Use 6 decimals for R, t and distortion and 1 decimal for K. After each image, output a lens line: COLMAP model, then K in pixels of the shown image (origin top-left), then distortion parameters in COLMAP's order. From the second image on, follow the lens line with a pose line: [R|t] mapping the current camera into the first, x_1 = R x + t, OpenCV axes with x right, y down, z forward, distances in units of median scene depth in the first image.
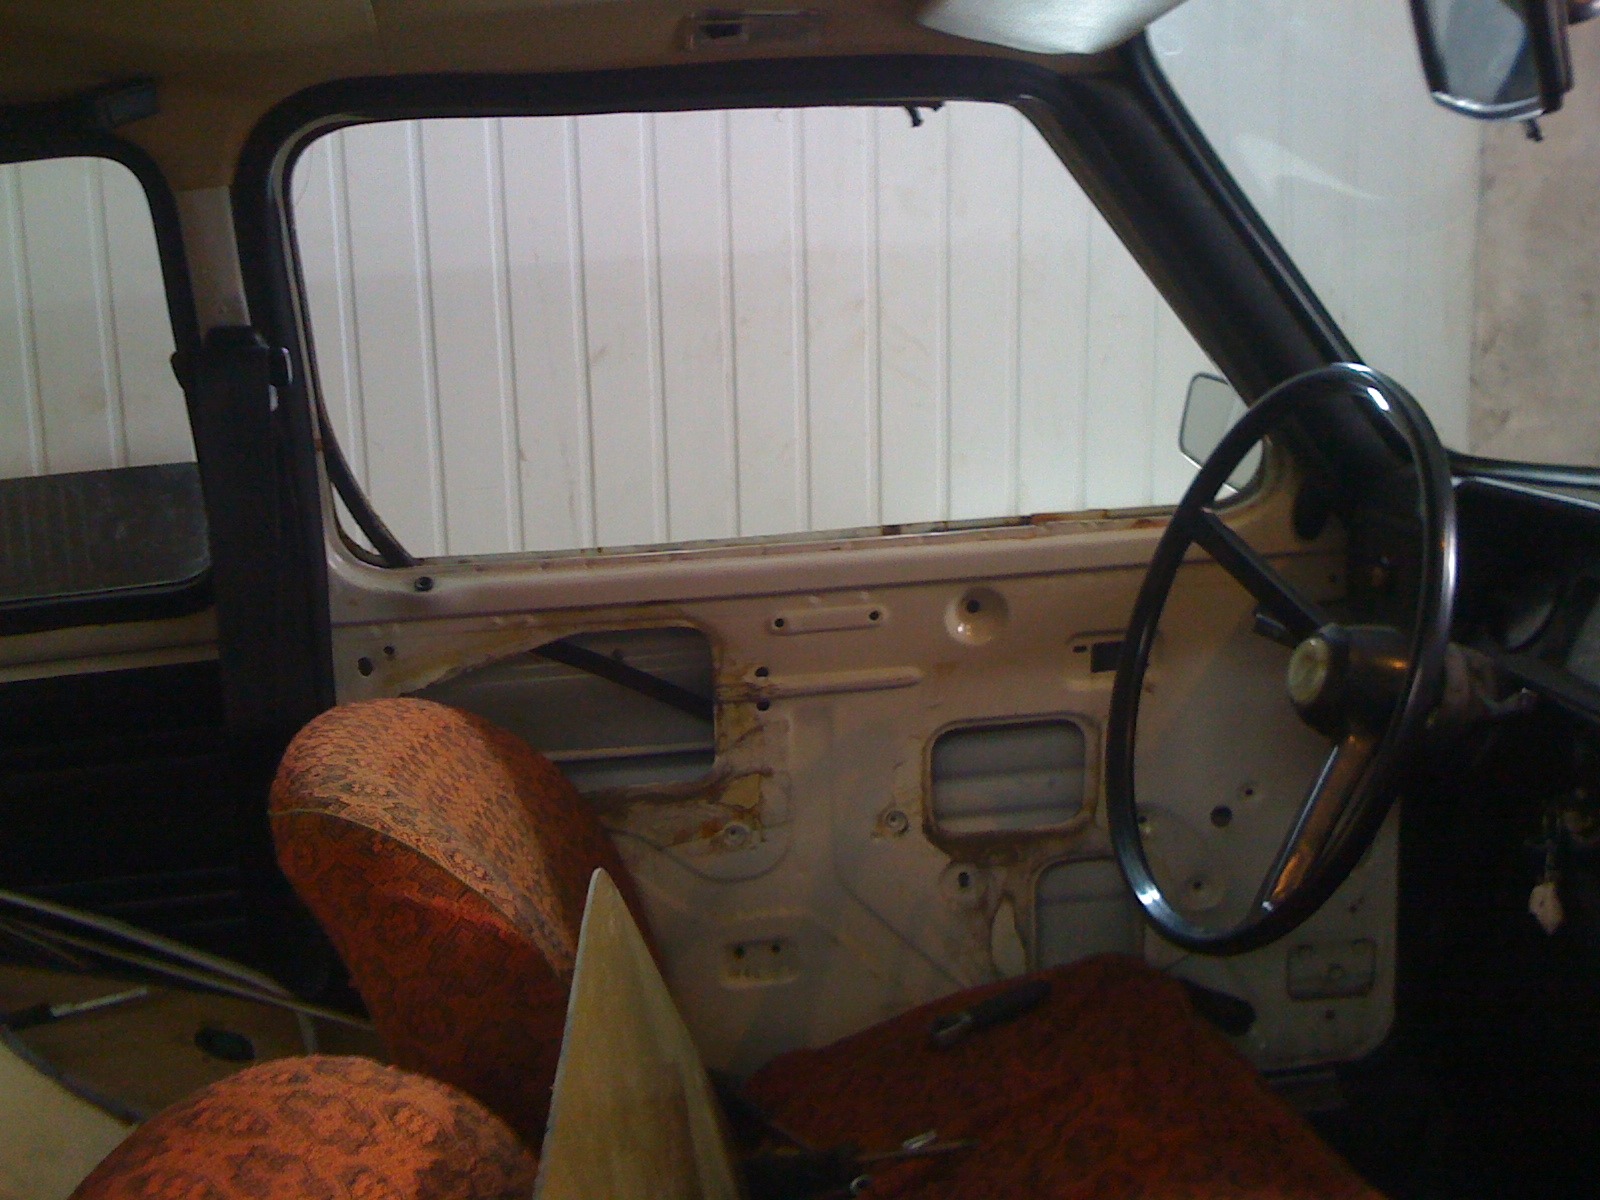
lens RADIAL K [[1786.9, 0, 800.1], [0, 1786.9, 599.6], [0, 0, 1]] dist [0.058388, 0.000000]
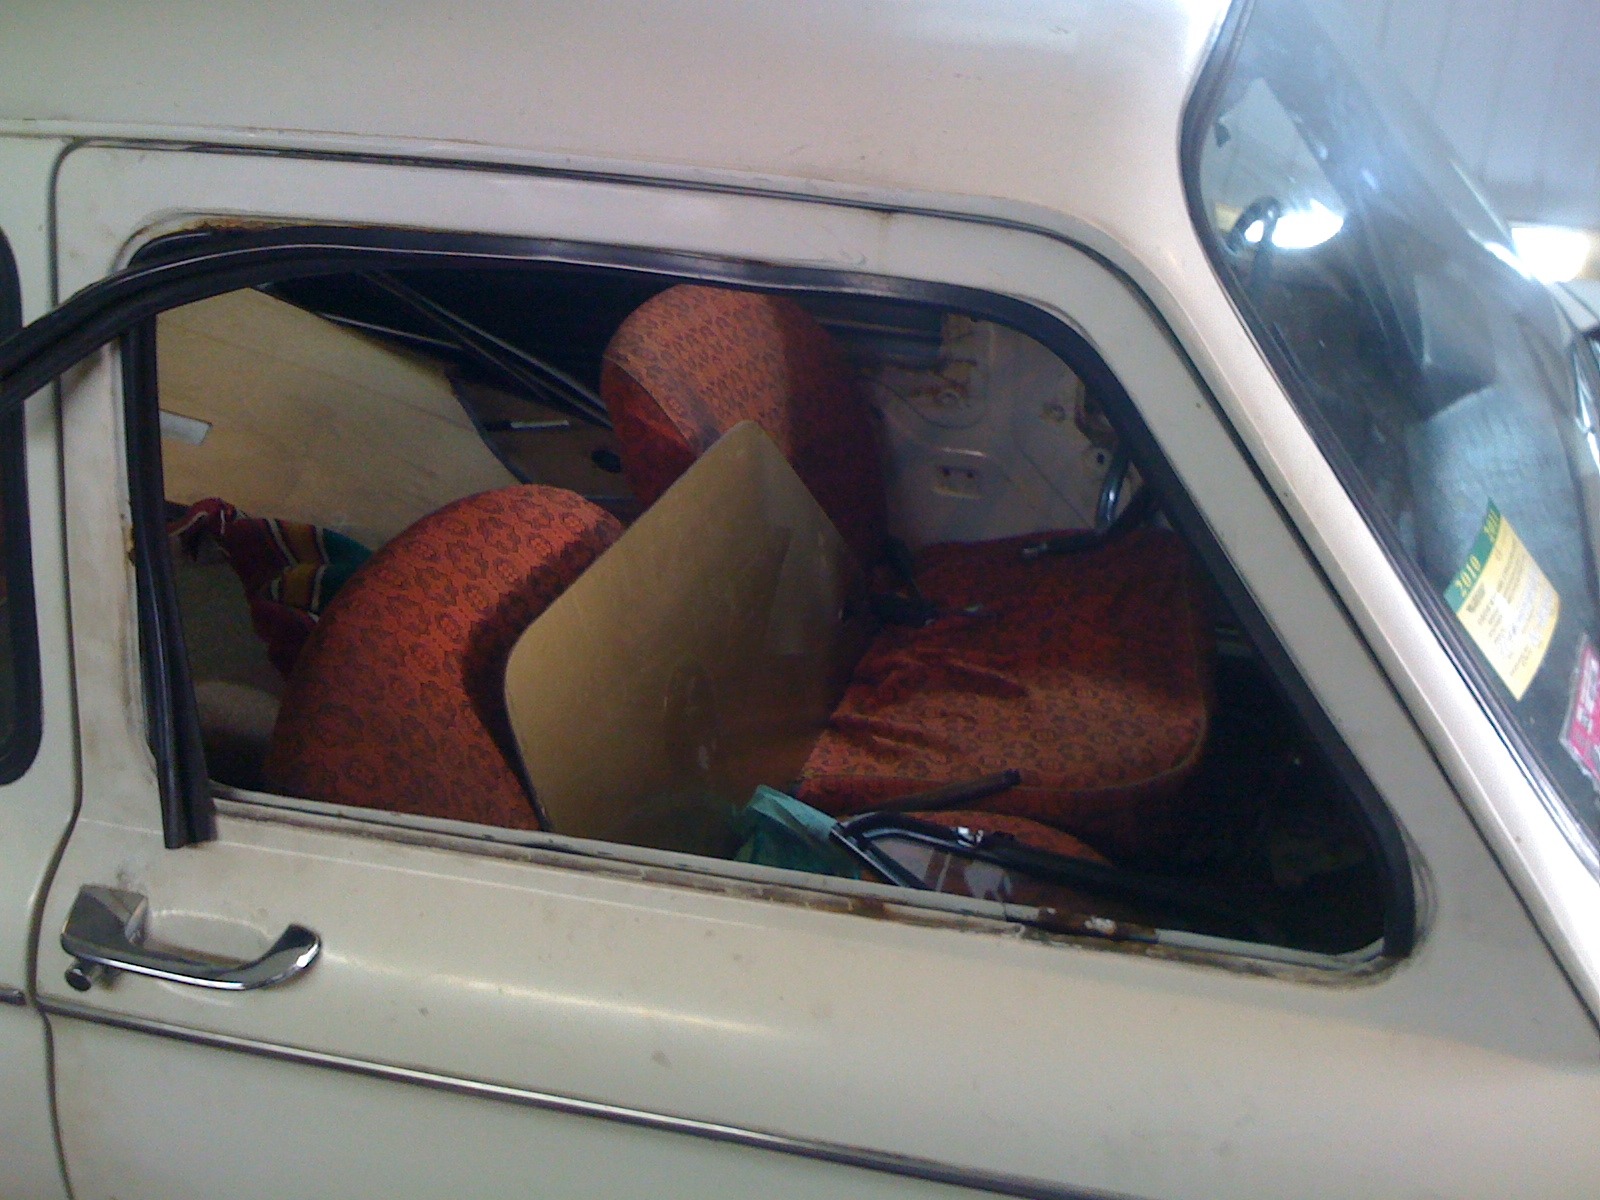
lens RADIAL K [[1786.9, 0, 800.1], [0, 1786.9, 600.2], [0, 0, 1]] dist [0.058388, 0.000000]
pose [[0.920107, 0.241377, -0.308447, 0.361563], [-0.136175, 0.935545, 0.325900, -0.187913], [0.367231, -0.257860, 0.893672, -0.452344]]
